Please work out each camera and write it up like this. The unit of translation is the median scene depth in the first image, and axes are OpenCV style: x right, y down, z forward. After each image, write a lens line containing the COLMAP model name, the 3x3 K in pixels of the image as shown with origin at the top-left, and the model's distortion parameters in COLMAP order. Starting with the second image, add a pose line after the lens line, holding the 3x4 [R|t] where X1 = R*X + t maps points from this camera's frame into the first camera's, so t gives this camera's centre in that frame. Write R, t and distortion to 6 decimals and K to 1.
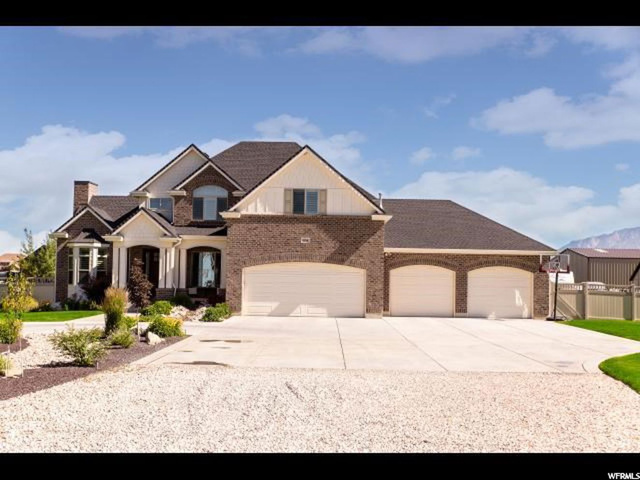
lens RADIAL K [[736.0, 0, 320.0], [0, 736.0, 240.0], [0, 0, 1]] dist [-0.026532, -0.011793]
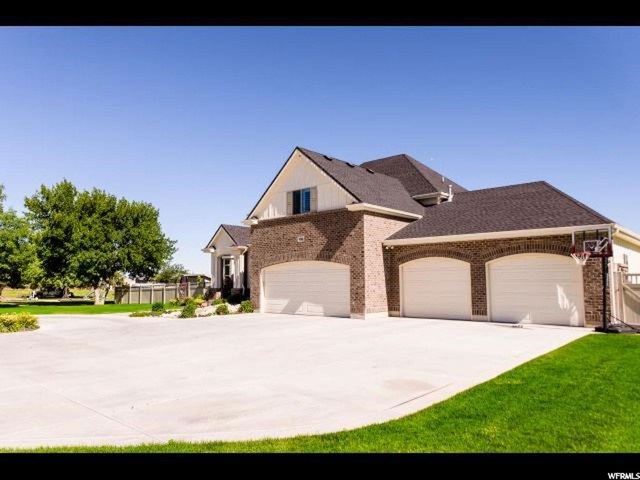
lens RADIAL K [[441.5, 0, 310.9], [0, 441.5, 241.8], [0, 0, 1]] dist [0.008386, 0.003163]
pose [[0.753358, -0.080957, -0.652609, 0.371828], [0.053344, 0.996646, -0.062055, 0.040737], [0.655444, 0.011937, 0.755150, 0.526694]]
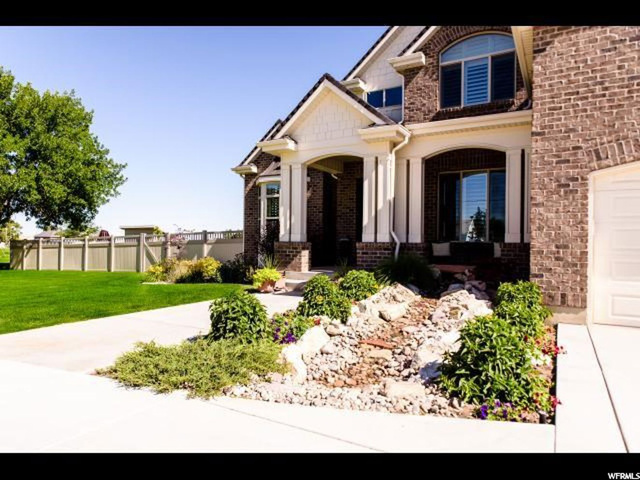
lens RADIAL K [[426.7, 0, 311.8], [0, 426.7, 239.5], [0, 0, 1]] dist [0.003664, 0.000733]
pose [[0.868404, -0.010299, -0.495751, -0.113144], [0.026880, 0.999292, 0.026325, 0.056085], [0.495129, -0.036187, 0.868066, 0.752127]]
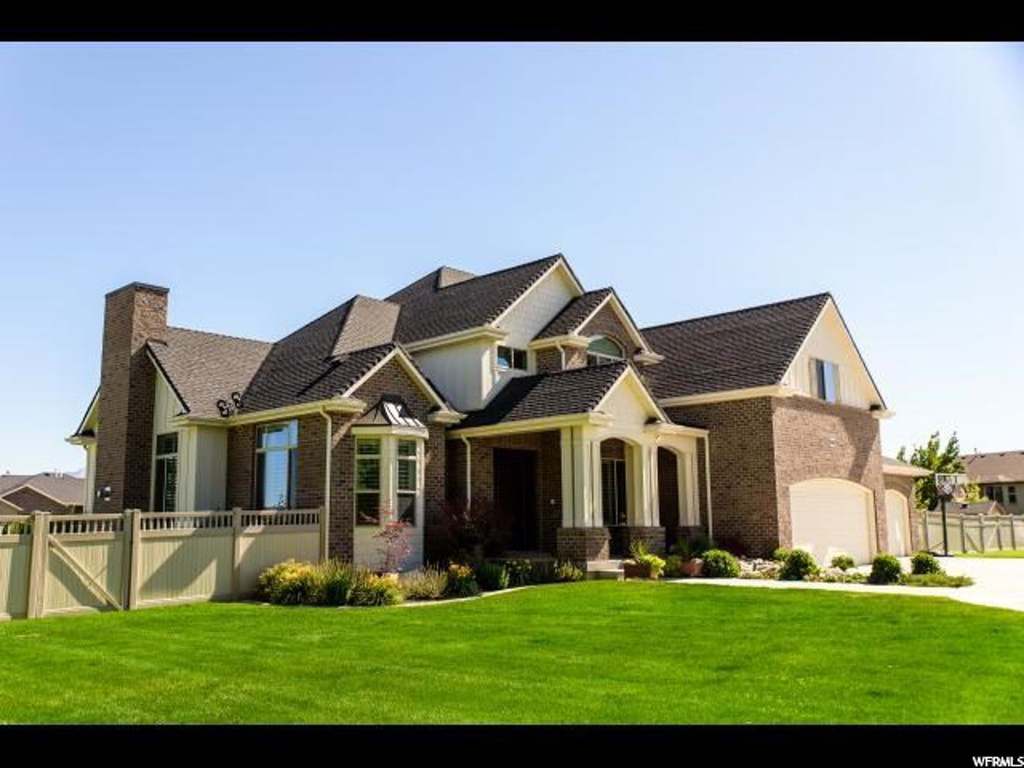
lens RADIAL K [[876.7, 0, 512.0], [0, 876.7, 384.0], [0, 0, 1]] dist [-0.002311, -0.001786]
pose [[0.677468, 0.099631, 0.728773, -0.715916], [-0.018622, 0.992790, -0.118414, 0.041713], [-0.735316, 0.066651, 0.674439, 0.668790]]
